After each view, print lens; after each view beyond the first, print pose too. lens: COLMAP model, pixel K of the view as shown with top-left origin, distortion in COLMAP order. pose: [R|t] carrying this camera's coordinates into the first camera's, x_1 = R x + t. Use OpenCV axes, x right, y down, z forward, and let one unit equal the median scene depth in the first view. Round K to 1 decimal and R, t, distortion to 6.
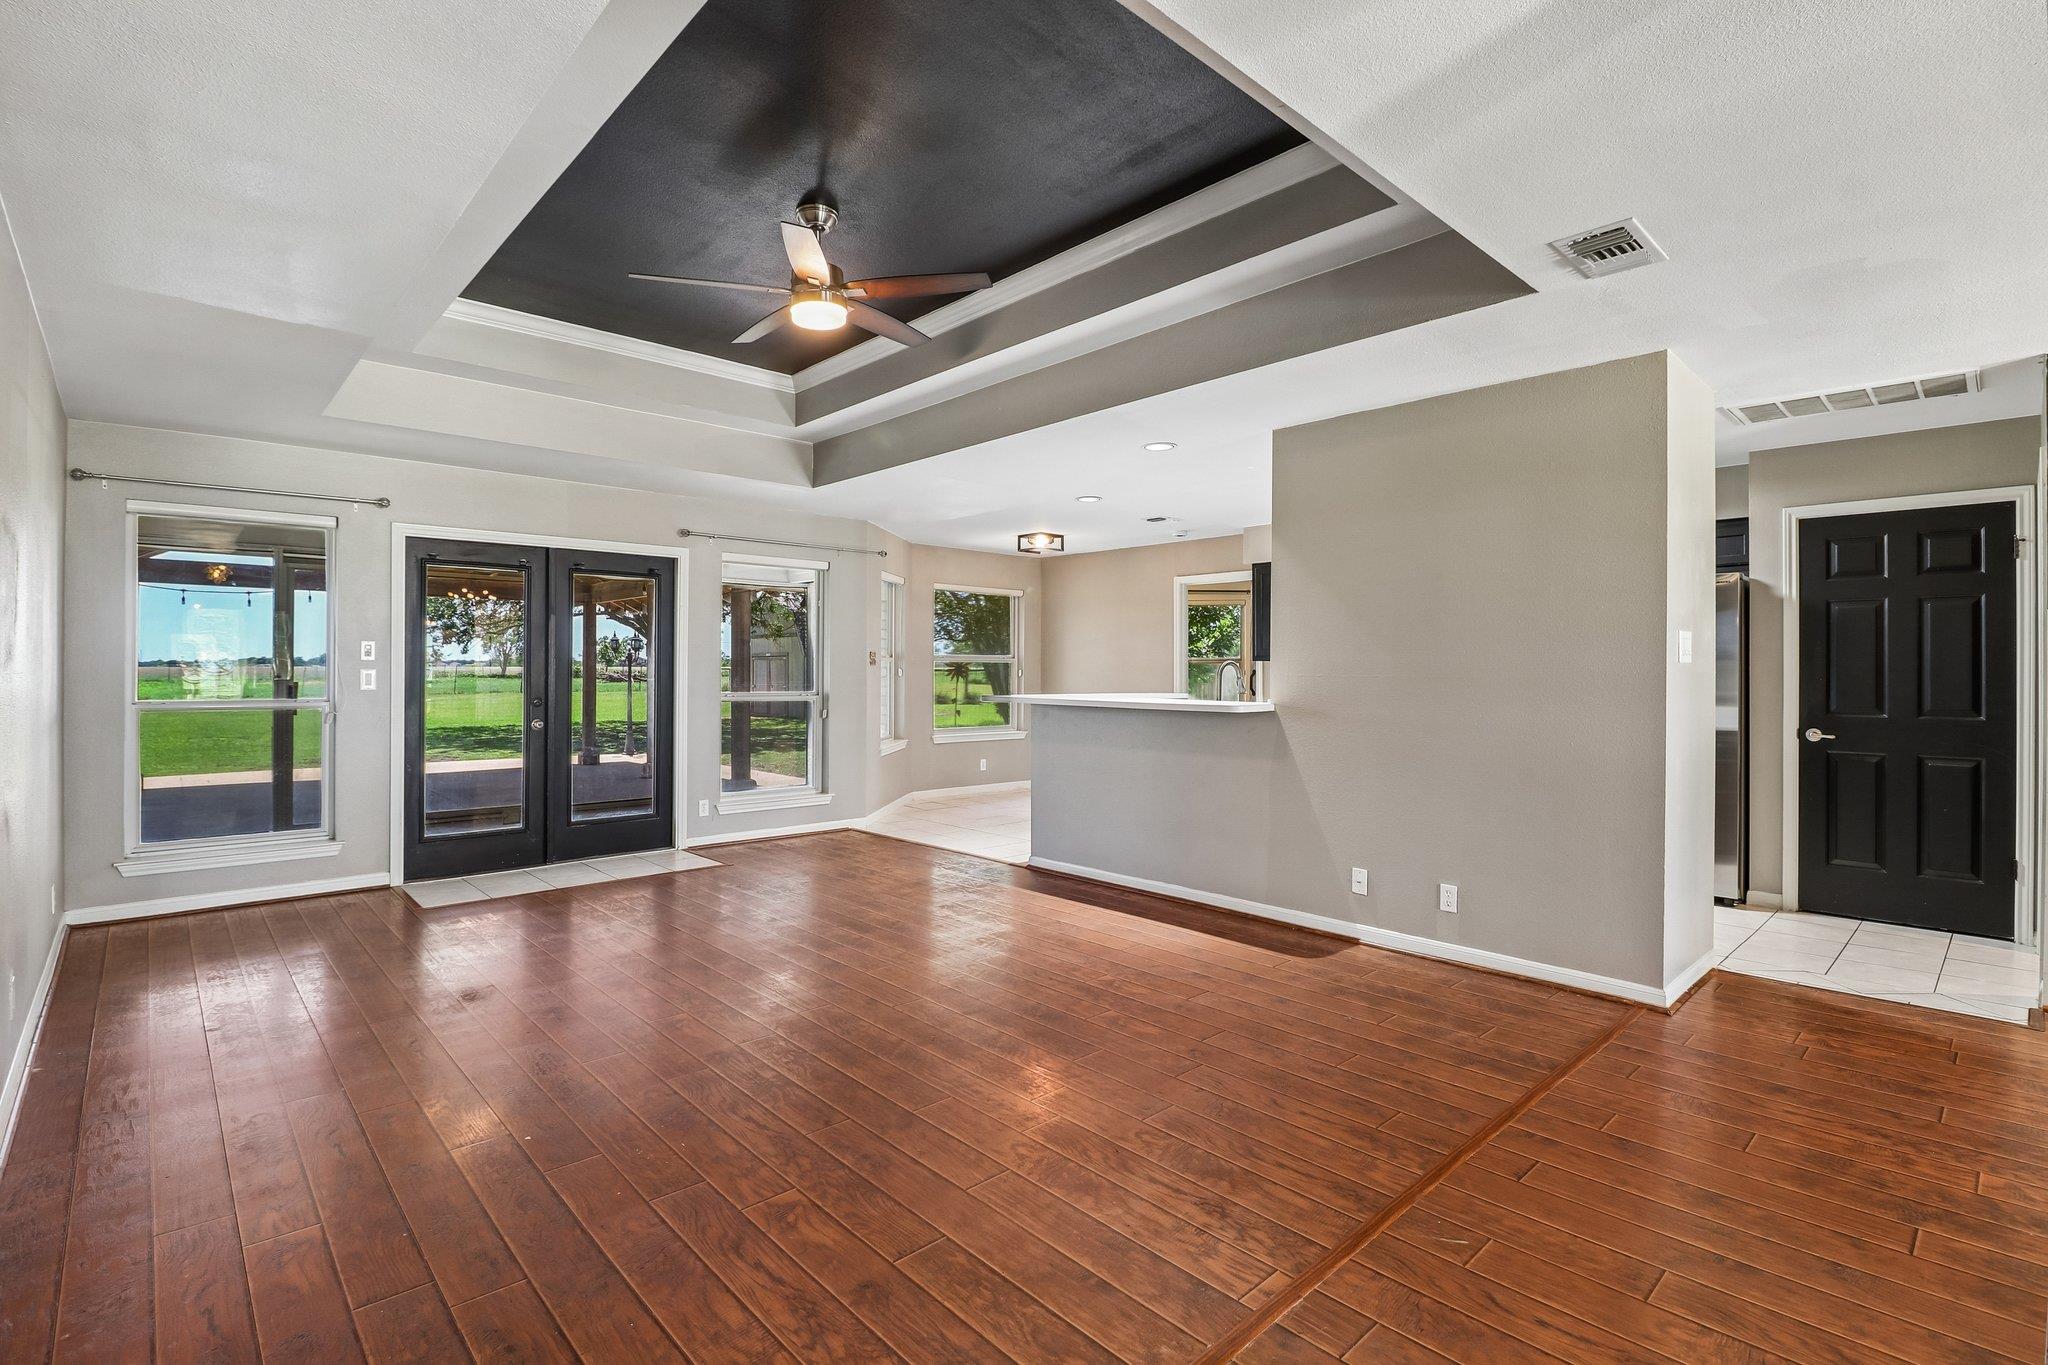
lens RADIAL K [[948.1, 0, 1023.6], [0, 948.1, 673.4], [0, 0, 1]] dist [-0.005784, -0.007559]
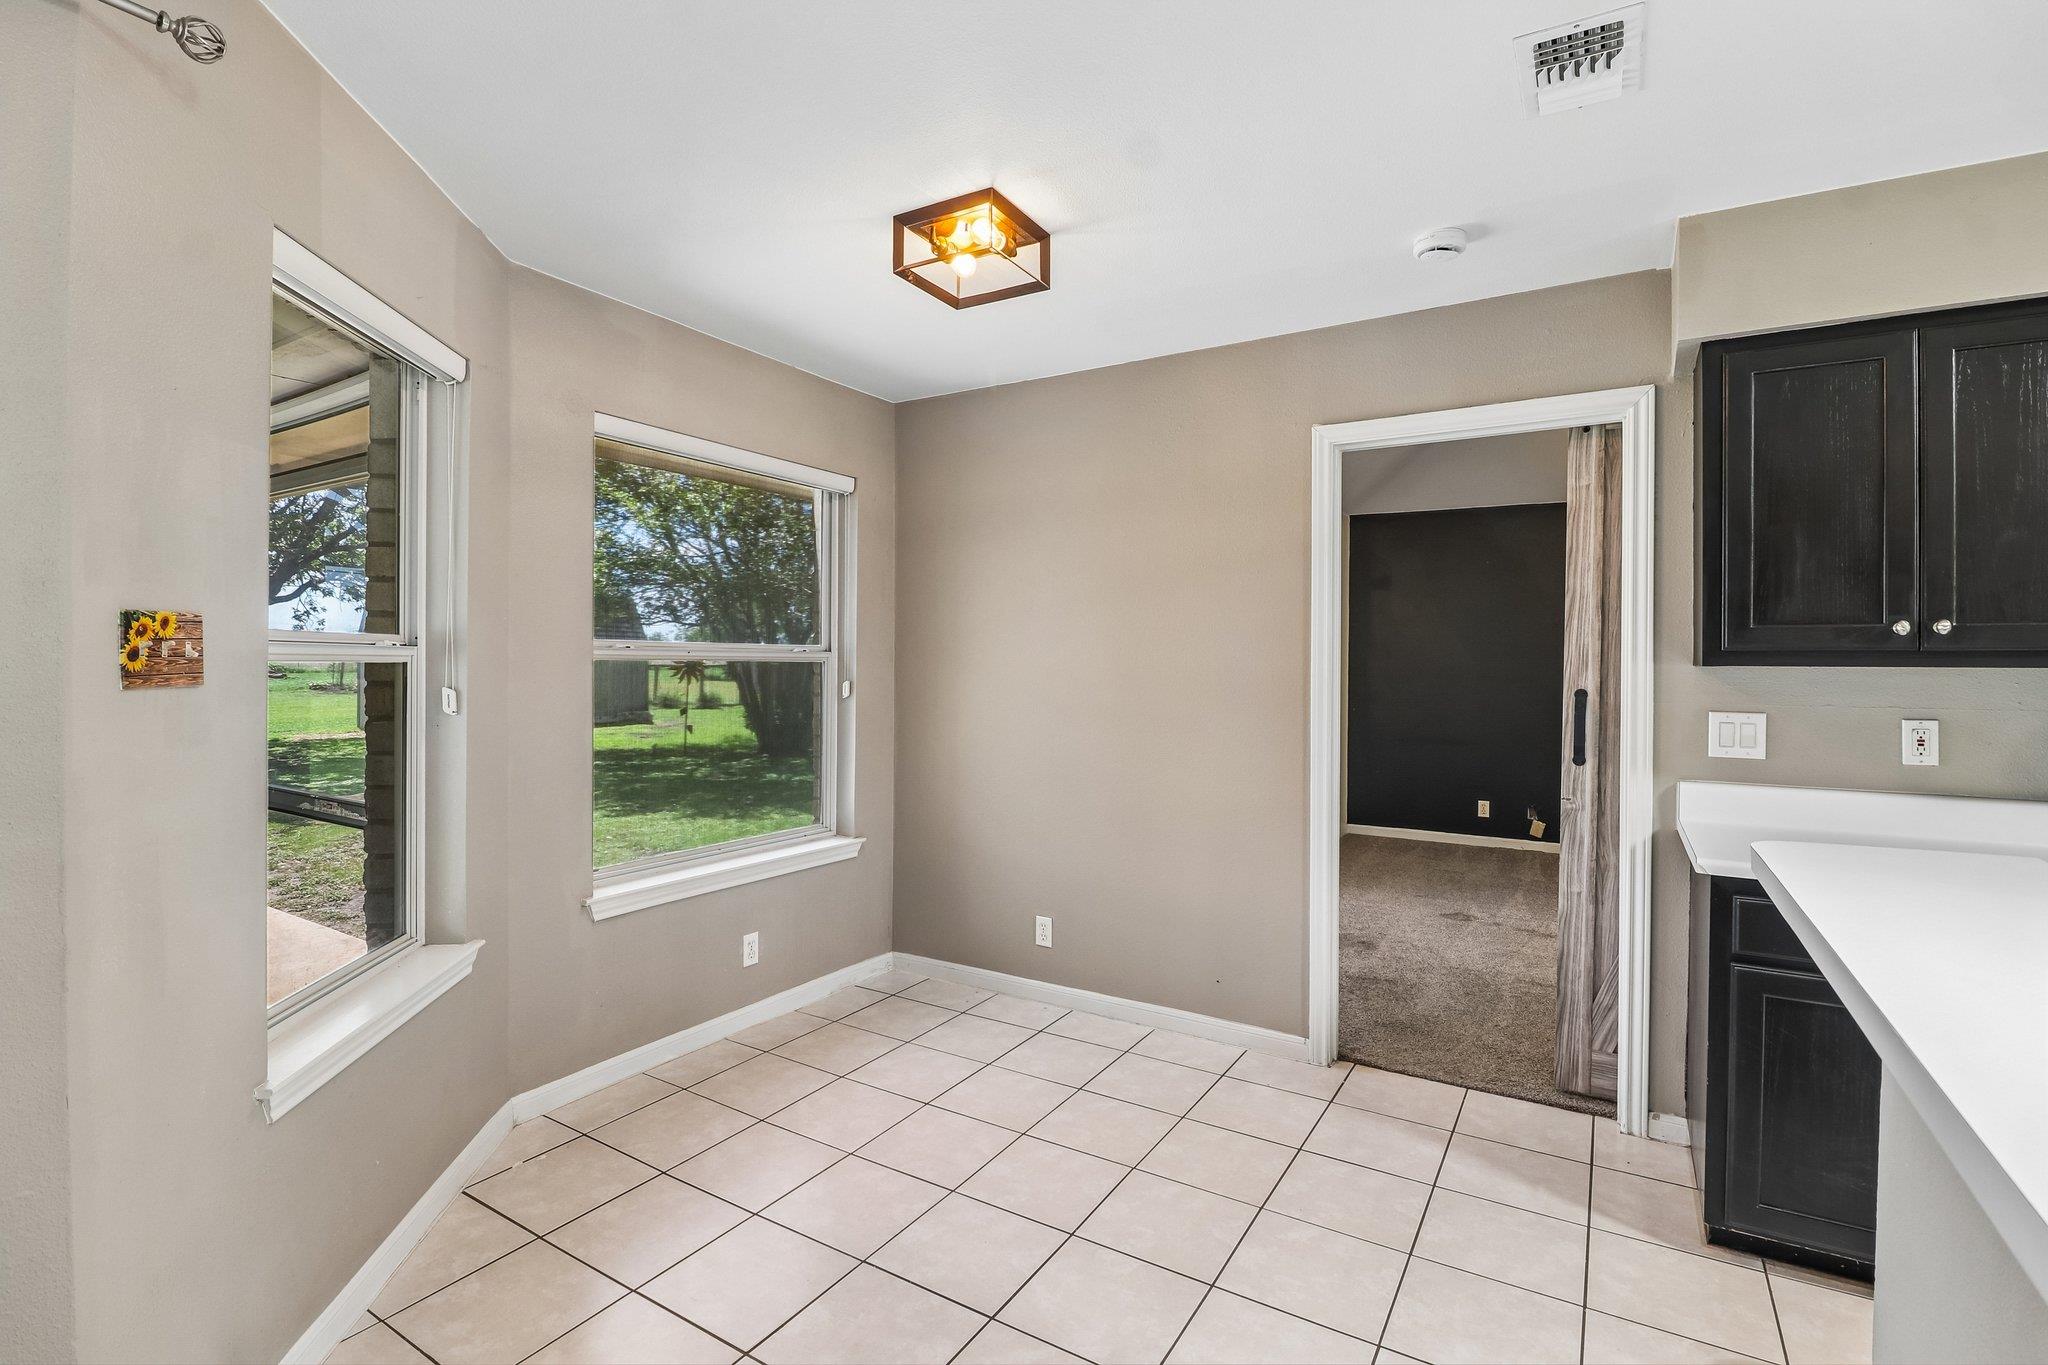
lens RADIAL K [[948.1, 0, 1023.7], [0, 948.1, 667.3], [0, 0, 1]] dist [-0.005784, -0.007559]
pose [[0.964439, -0.000424, 0.264307, -0.035786], [-0.000096, 0.999998, 0.001951, -0.010117], [-0.264307, -0.001907, 0.964437, 0.596713]]
